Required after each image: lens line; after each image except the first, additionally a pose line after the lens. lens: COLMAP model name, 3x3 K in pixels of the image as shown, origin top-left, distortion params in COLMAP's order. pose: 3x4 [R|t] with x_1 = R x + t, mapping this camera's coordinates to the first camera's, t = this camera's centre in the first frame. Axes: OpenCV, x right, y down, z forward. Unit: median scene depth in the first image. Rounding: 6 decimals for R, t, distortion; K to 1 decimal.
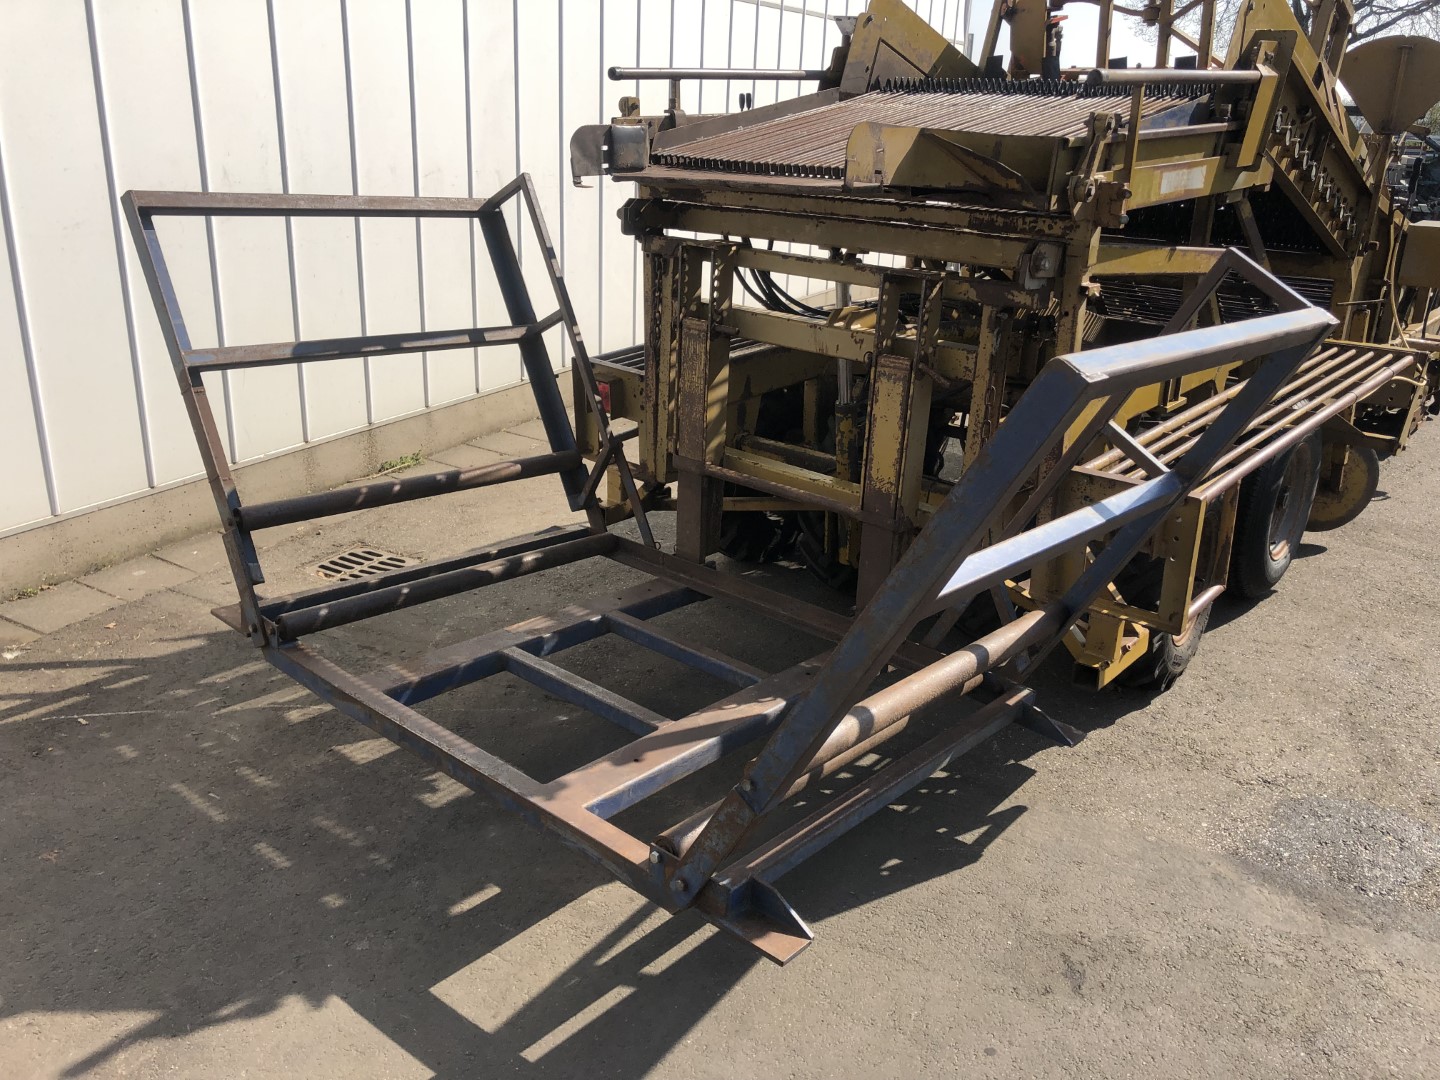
lens RADIAL K [[1151.1, 0, 720.0], [0, 1151.1, 540.0], [0, 0, 1]] dist [0.085868, -0.115114]
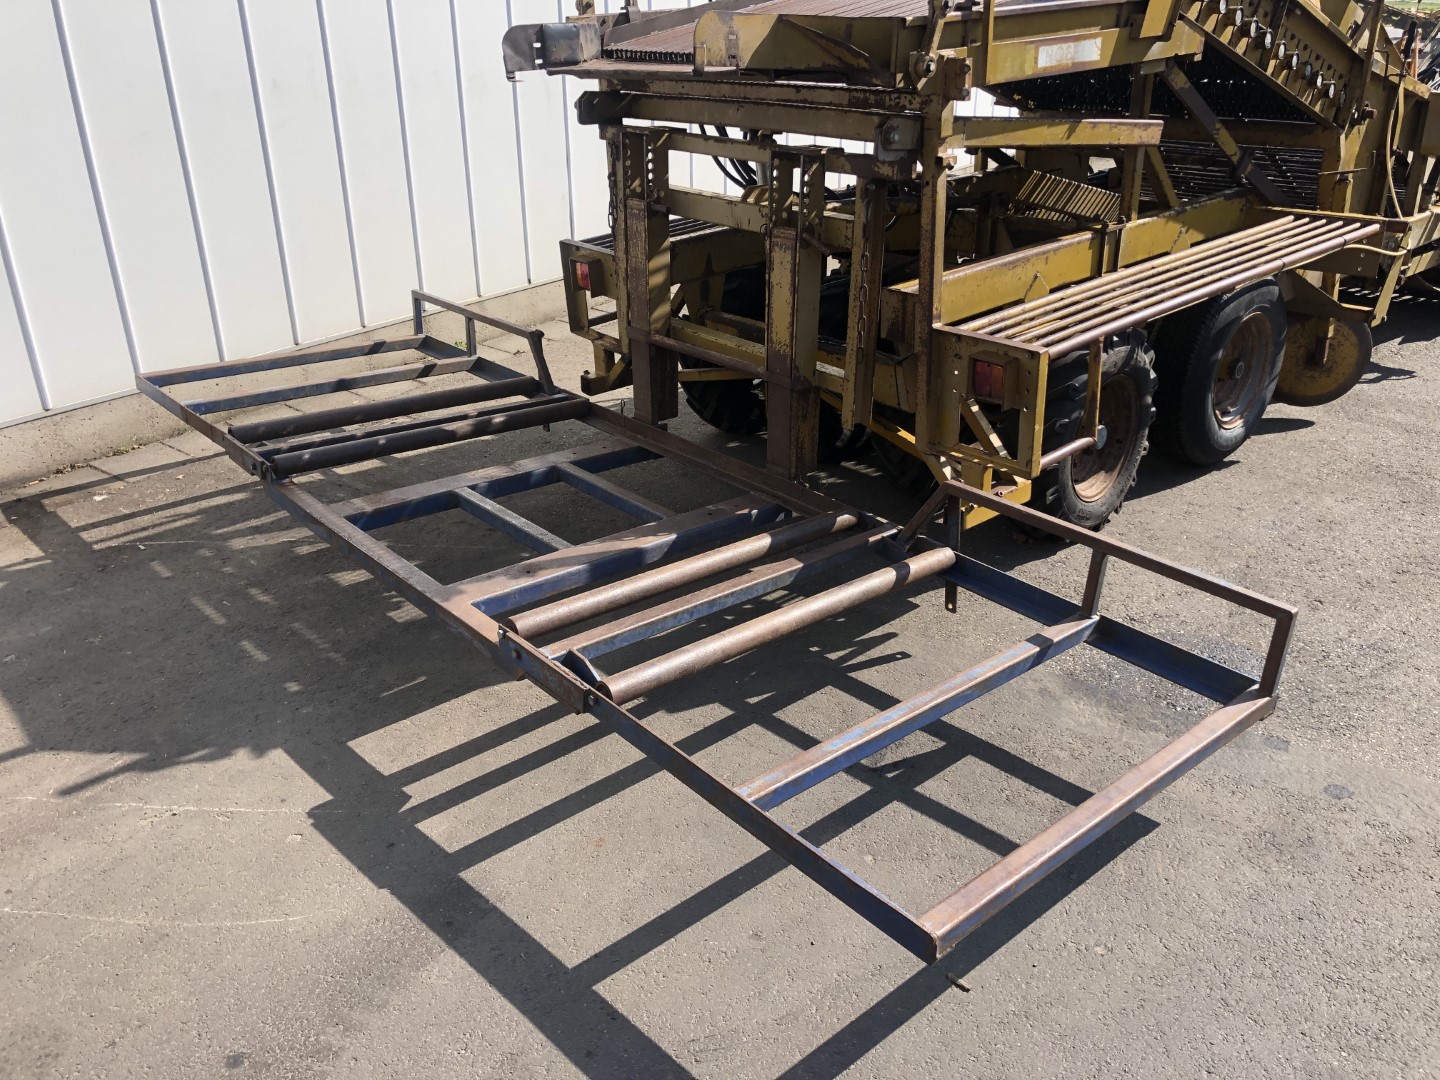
lens RADIAL K [[1174.5, 0, 720.0], [0, 1174.5, 540.0], [0, 0, 1]] dist [0.066877, -0.093783]
pose [[0.987848, 0.019133, -0.154240, 0.260311], [-0.008102, 0.997384, 0.071832, 0.056868], [0.155211, -0.069710, 0.985419, -0.139036]]
